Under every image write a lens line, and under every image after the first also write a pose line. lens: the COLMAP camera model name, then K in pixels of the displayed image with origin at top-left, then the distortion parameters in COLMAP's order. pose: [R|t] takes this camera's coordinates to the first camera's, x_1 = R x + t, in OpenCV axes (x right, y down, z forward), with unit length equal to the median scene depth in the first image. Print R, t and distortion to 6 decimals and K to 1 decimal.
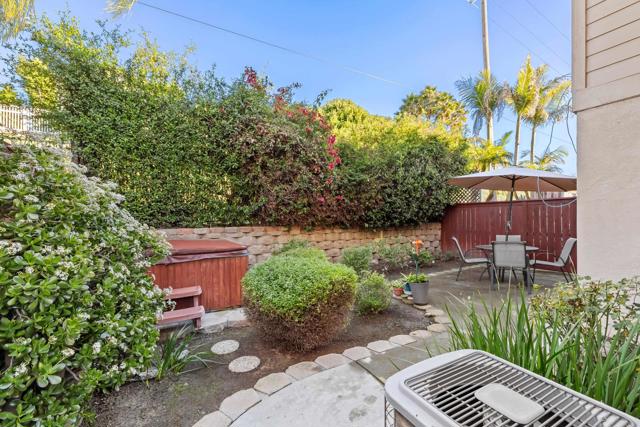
lens RADIAL K [[273.7, 0, 318.8], [0, 273.7, 218.5], [0, 0, 1]] dist [-0.002051, 0.000134]
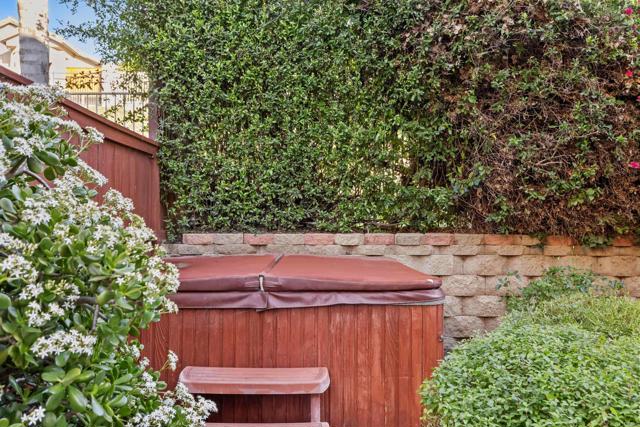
lens RADIAL K [[480.8, 0, 319.2], [0, 480.8, 218.0], [0, 0, 1]] dist [0.006769, -0.000317]
pose [[0.873250, 0.010087, -0.487169, -0.057739], [-0.014278, 0.999886, -0.004891, 0.012642], [0.487064, 0.011227, 0.873294, 0.227889]]
